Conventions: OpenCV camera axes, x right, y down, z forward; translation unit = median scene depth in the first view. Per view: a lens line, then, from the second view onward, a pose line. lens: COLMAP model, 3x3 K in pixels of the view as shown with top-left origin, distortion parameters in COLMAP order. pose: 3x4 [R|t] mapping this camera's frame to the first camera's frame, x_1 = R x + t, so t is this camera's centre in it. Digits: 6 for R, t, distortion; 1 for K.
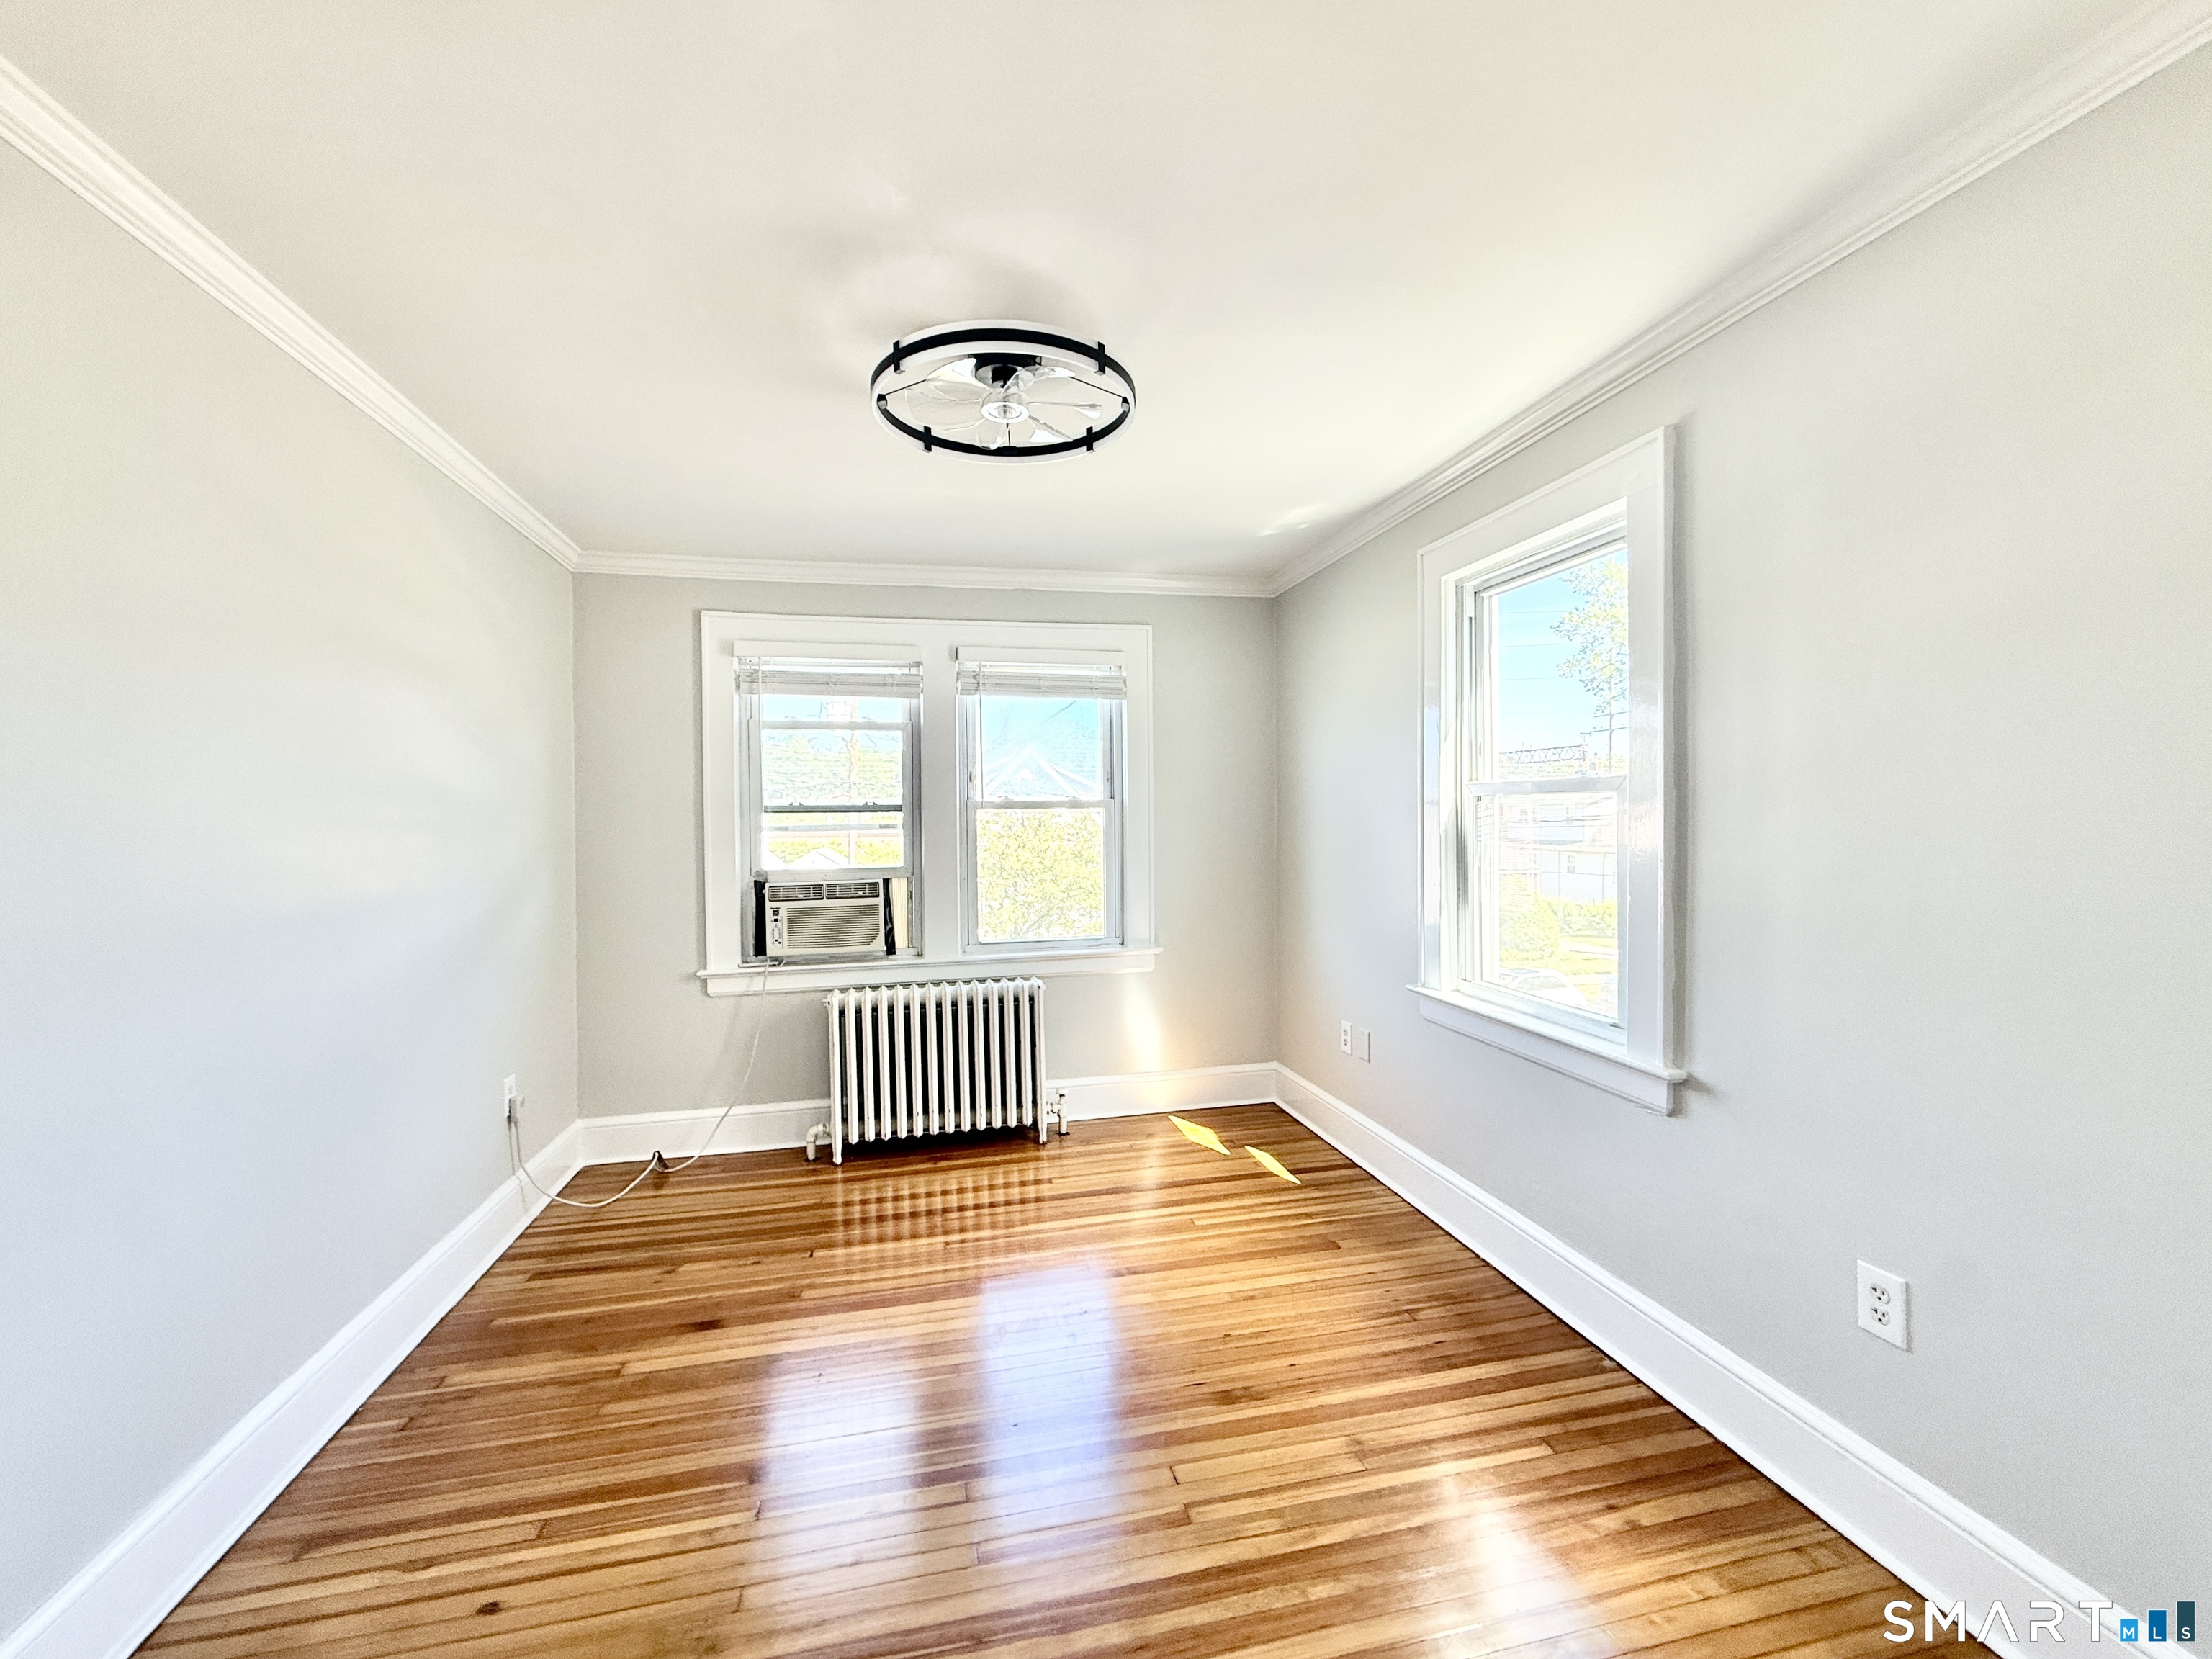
lens RADIAL K [[880.8, 0, 1100.4], [0, 880.8, 826.6], [0, 0, 1]] dist [0.001776, 0.000147]
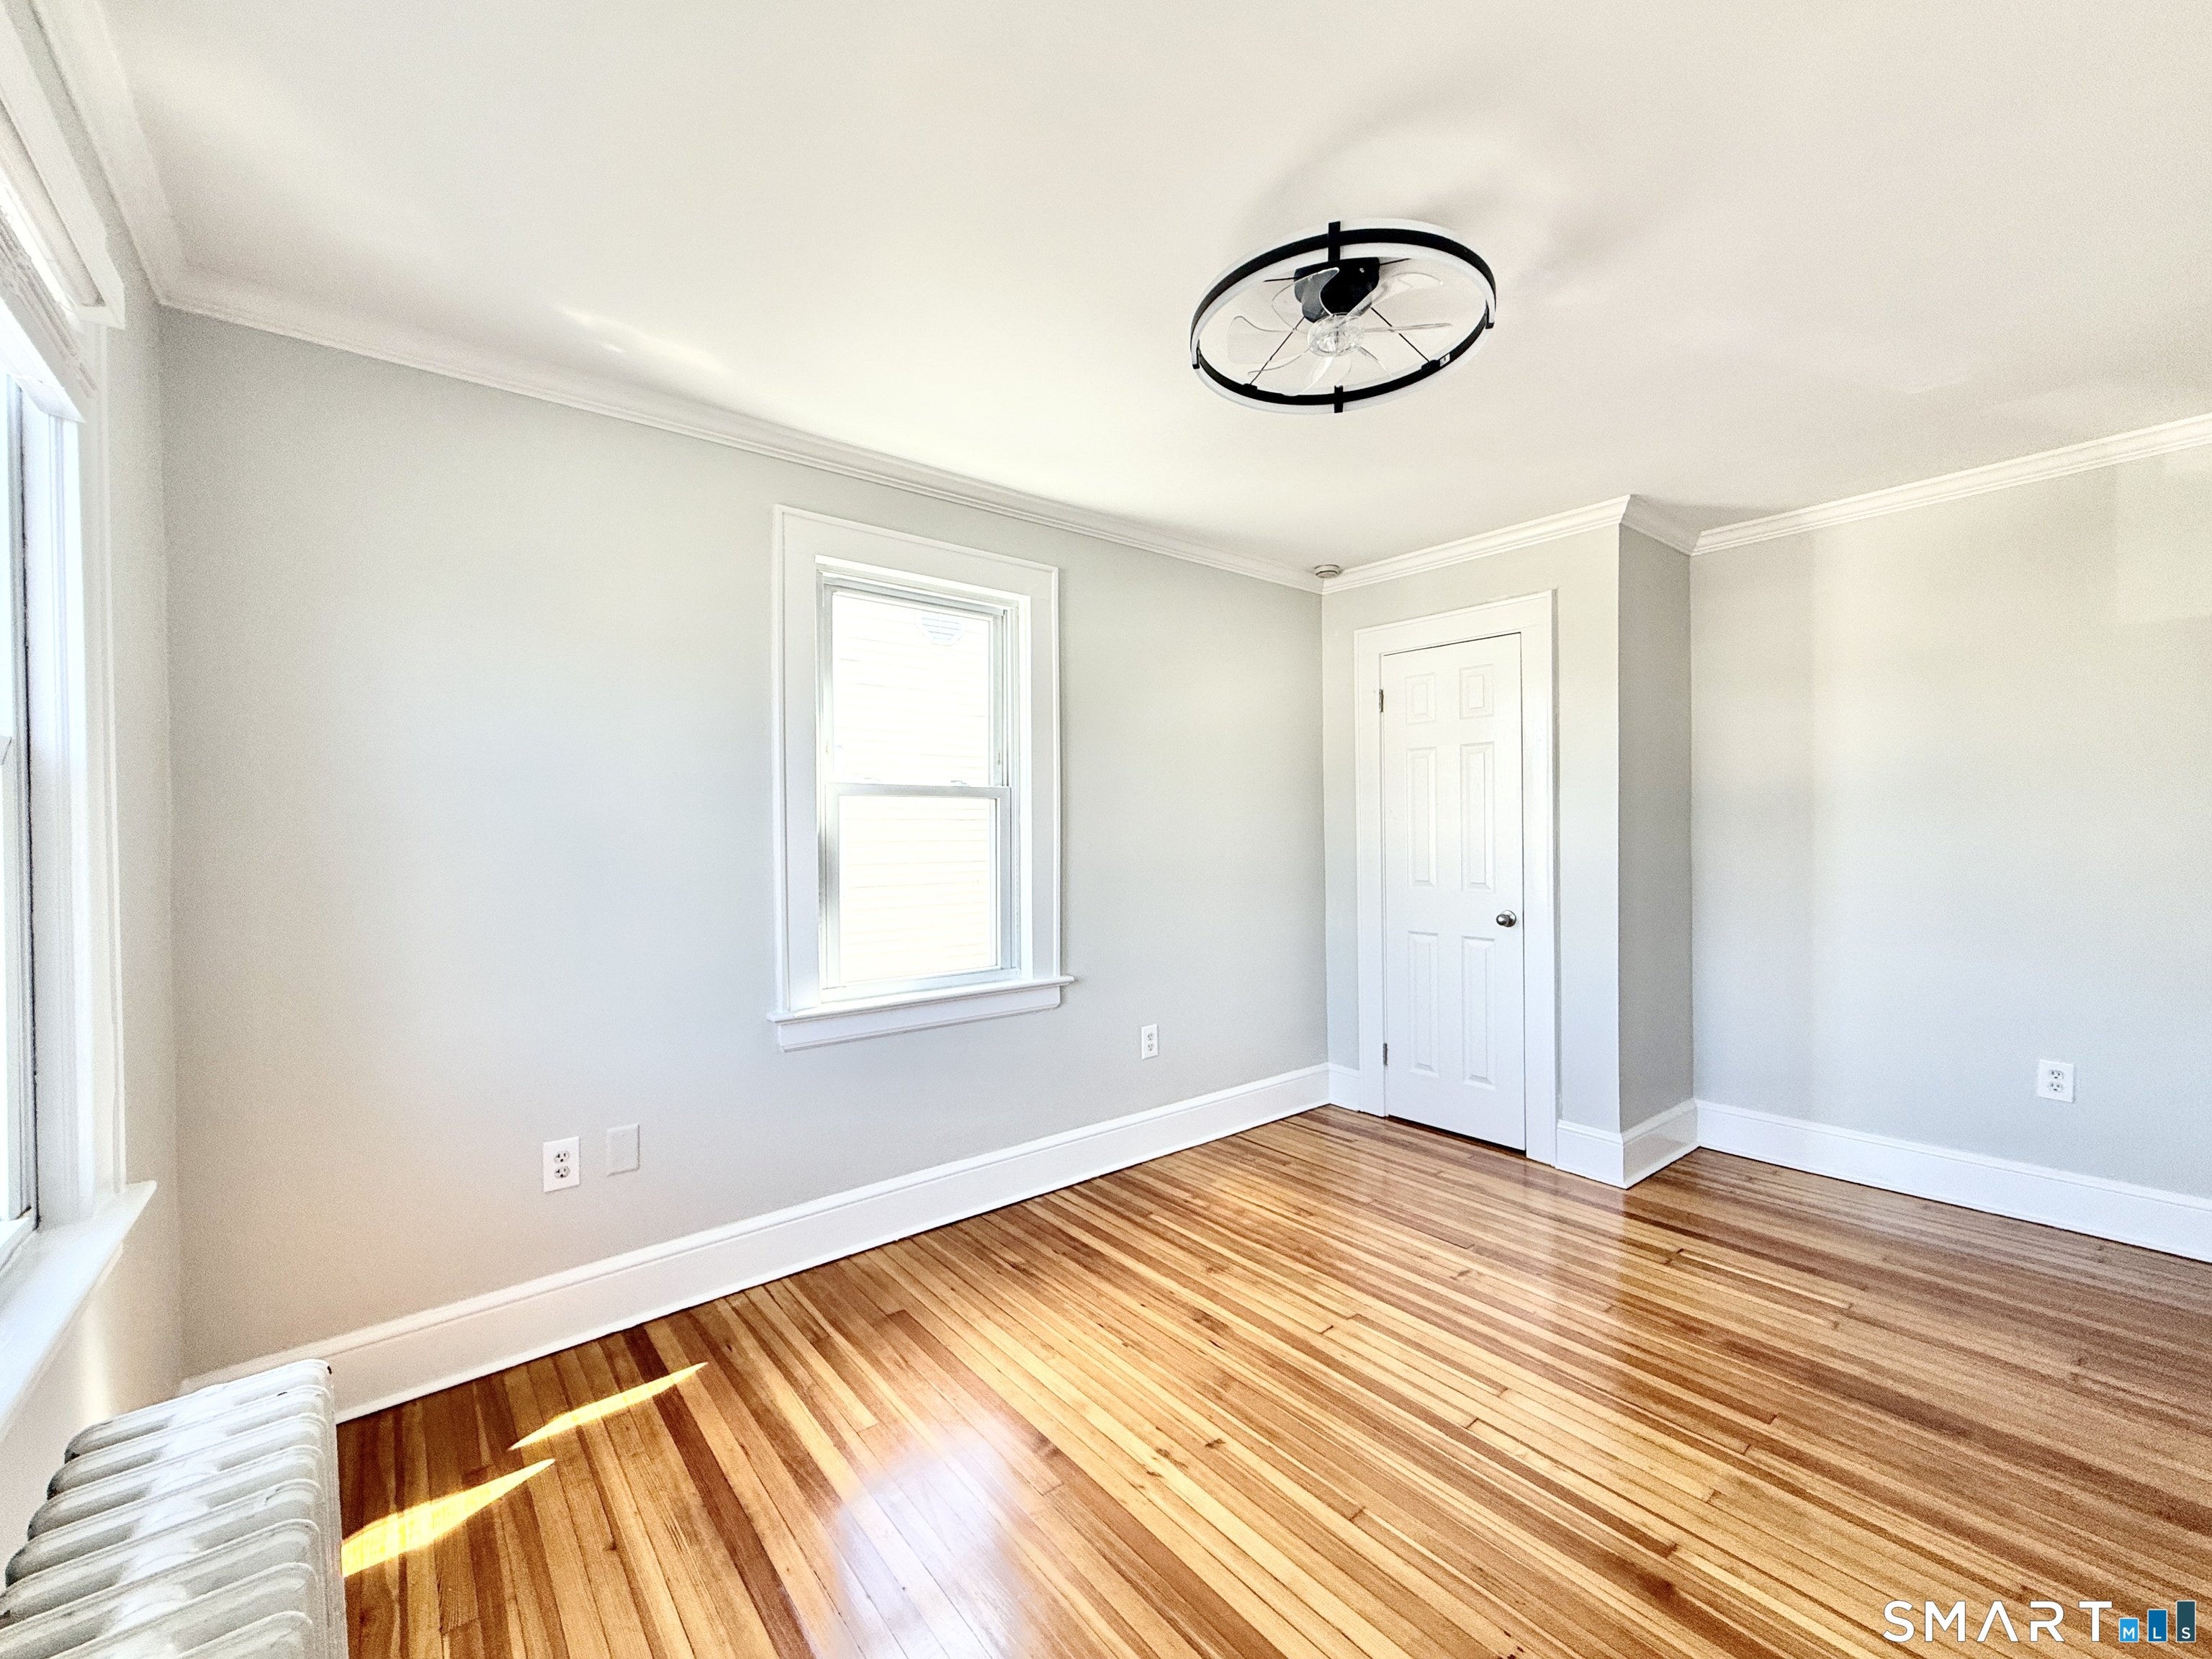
lens RADIAL K [[887.5, 0, 1100.3], [0, 887.5, 832.2], [0, 0, 1]] dist [0.001164, 0.000098]
pose [[-0.437954, 0.010625, 0.898935, -0.765100], [0.021353, 0.999771, -0.001414, 0.017796], [-0.898744, 0.018575, -0.438080, 1.526273]]
